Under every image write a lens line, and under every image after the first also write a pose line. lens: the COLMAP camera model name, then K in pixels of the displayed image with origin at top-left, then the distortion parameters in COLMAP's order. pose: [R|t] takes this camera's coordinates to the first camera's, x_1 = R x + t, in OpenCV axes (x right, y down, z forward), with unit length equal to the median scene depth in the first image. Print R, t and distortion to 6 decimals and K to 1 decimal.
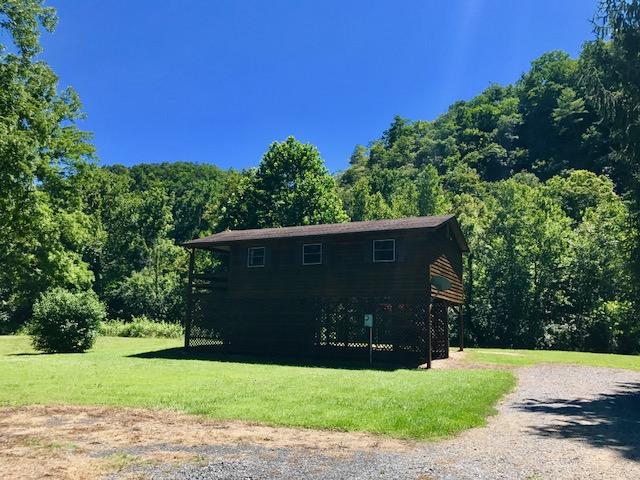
lens RADIAL K [[530.0, 0, 320.0], [0, 530.0, 240.0], [0, 0, 1]] dist [0.032811, -0.021720]
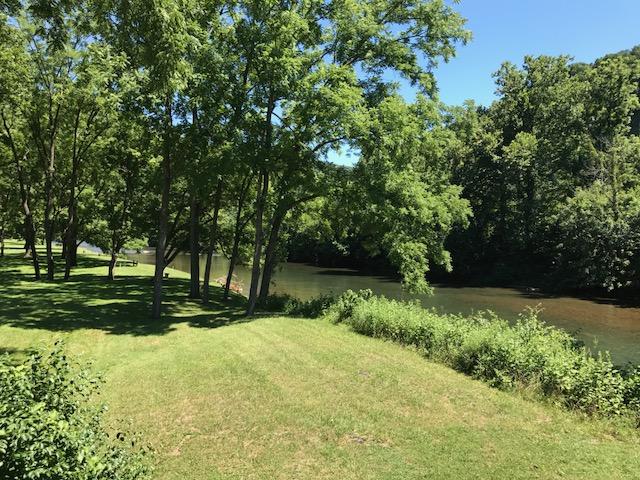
lens RADIAL K [[530.0, 0, 320.0], [0, 530.0, 240.0], [0, 0, 1]] dist [0.032811, -0.021720]
pose [[0.673754, 0.002080, -0.738953, -0.060488], [0.114986, 0.987520, 0.107621, 0.011811], [0.729955, -0.157479, 0.665106, 0.274131]]
